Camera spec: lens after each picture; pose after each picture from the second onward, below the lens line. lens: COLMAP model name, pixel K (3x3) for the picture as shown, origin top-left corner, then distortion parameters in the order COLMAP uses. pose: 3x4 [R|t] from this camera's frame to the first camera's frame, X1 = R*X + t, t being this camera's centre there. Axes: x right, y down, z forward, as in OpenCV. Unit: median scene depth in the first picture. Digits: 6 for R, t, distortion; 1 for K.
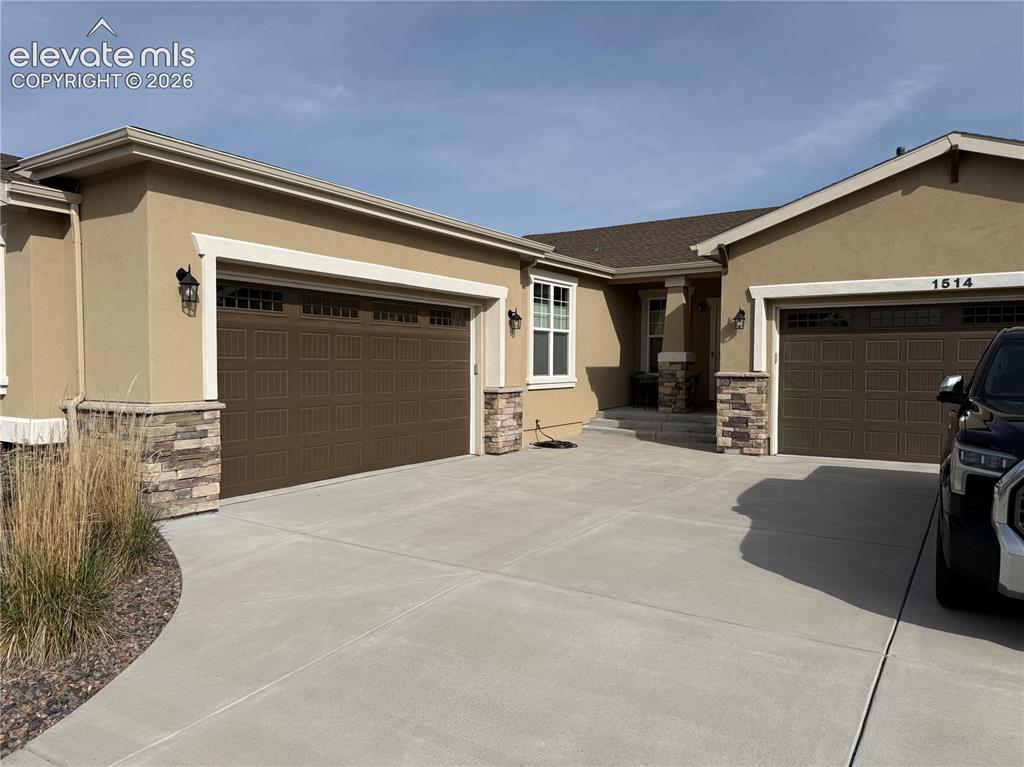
lens RADIAL K [[716.2, 0, 475.7], [0, 716.2, 382.9], [0, 0, 1]] dist [-0.002421, -0.032235]
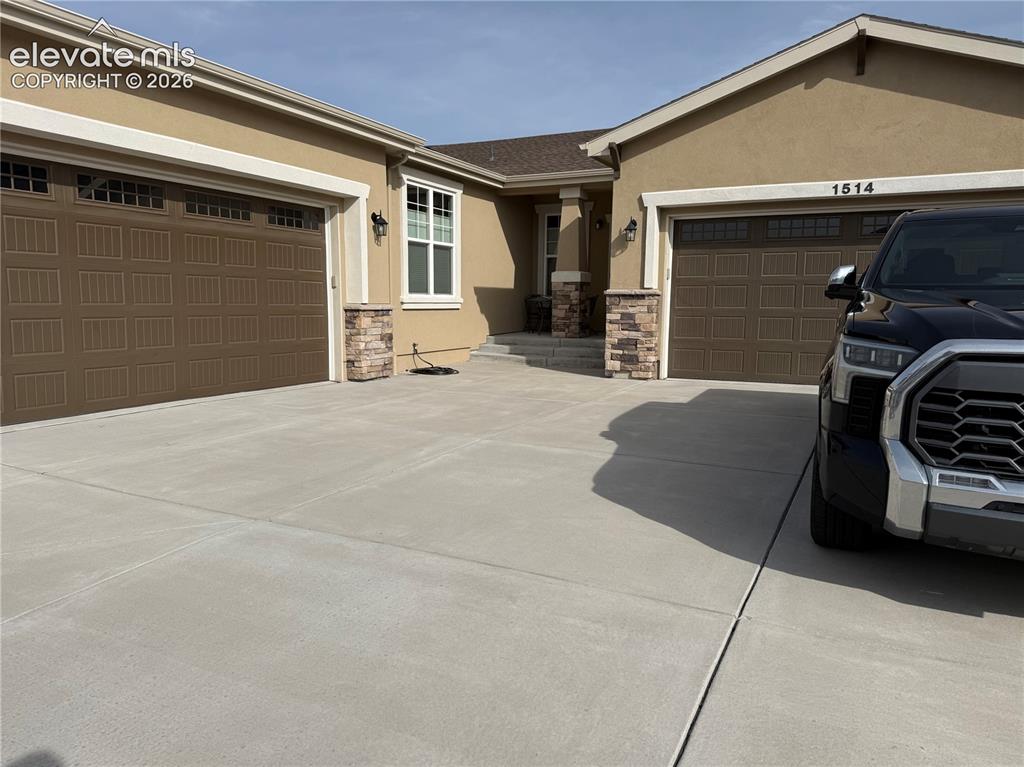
lens RADIAL K [[716.2, 0, 505.7], [0, 716.2, 389.4], [0, 0, 1]] dist [-0.002421, -0.032235]
pose [[0.990047, -0.008041, 0.140510, 0.101302], [-0.005230, 0.995575, 0.093823, 0.033557], [-0.140643, -0.093624, 0.985624, 0.138528]]
